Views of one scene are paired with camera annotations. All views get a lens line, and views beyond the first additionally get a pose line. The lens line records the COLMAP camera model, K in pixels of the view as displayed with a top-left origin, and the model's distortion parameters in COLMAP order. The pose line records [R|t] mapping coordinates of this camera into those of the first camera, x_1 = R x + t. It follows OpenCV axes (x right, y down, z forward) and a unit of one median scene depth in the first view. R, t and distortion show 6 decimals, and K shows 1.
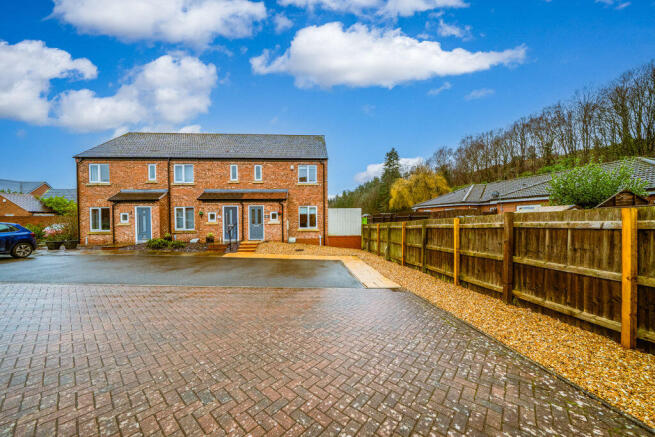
lens RADIAL K [[224.4, 0, 325.1], [0, 224.4, 226.8], [0, 0, 1]] dist [-0.000312, -0.000091]
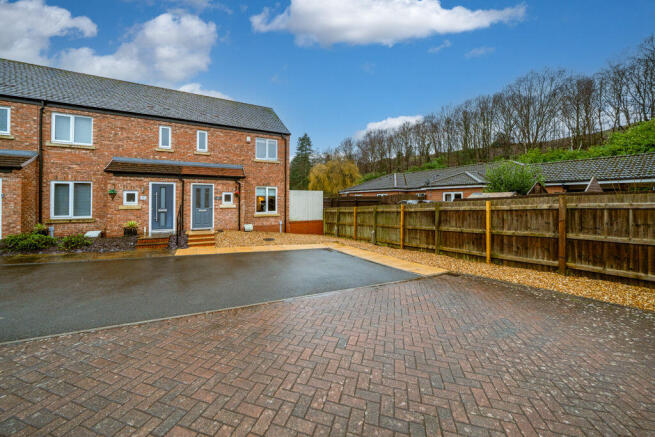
lens RADIAL K [[231.6, 0, 324.6], [0, 231.6, 204.0], [0, 0, 1]] dist [-0.001787, -0.000337]
pose [[0.916445, 0.003520, 0.400145, -0.241369], [0.009273, 0.999506, -0.030030, 0.001160], [-0.400053, 0.031231, 0.915960, 0.122176]]
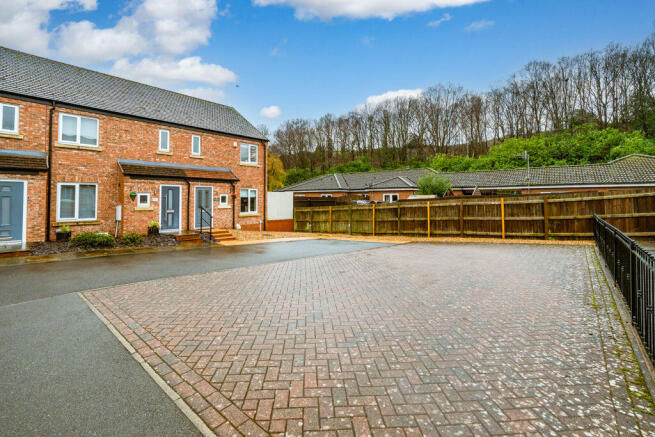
lens RADIAL K [[290.3, 0, 326.4], [0, 290.3, 200.2], [0, 0, 1]] dist [0.010671, 0.000023]
pose [[0.715343, 0.007089, 0.698738, -0.723060], [0.027137, 0.998912, -0.037917, 0.008628], [-0.698246, 0.046085, 0.714373, -0.062601]]
